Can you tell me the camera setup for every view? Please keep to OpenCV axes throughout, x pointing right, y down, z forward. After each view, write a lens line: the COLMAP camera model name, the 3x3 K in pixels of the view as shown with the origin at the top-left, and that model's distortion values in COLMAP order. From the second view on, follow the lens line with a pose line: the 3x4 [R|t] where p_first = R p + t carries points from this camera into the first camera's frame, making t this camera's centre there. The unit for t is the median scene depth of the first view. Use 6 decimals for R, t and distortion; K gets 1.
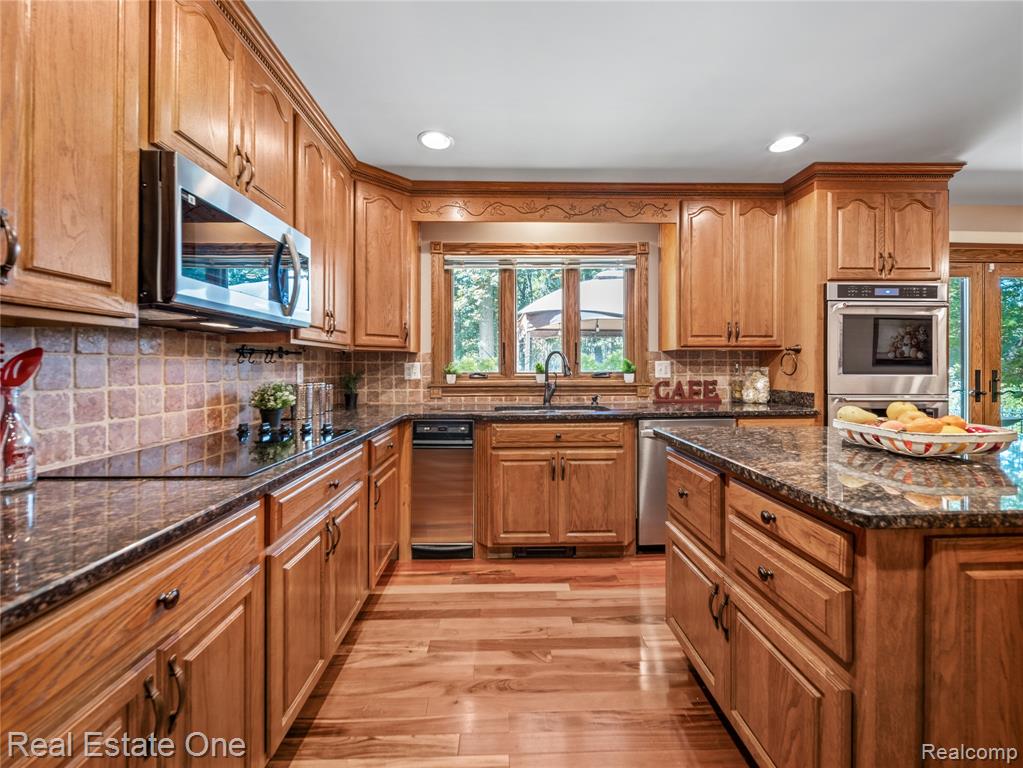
lens RADIAL K [[411.6, 0, 515.7], [0, 411.6, 369.6], [0, 0, 1]] dist [0.001558, -0.000655]
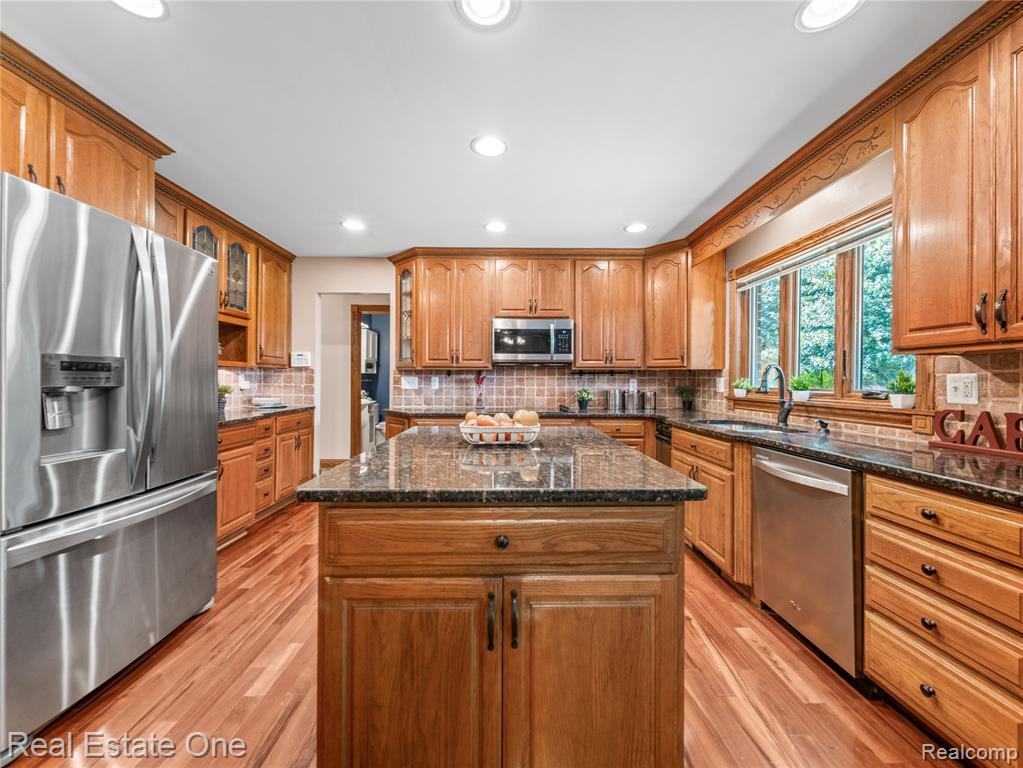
lens RADIAL K [[411.6, 0, 511.2], [0, 411.6, 378.0], [0, 0, 1]] dist [0.001558, -0.000655]
pose [[-0.009617, -0.001679, -0.999952, 0.924863], [-0.012230, 0.999924, -0.001561, -0.006843], [0.999879, 0.012214, -0.009636, 0.409711]]
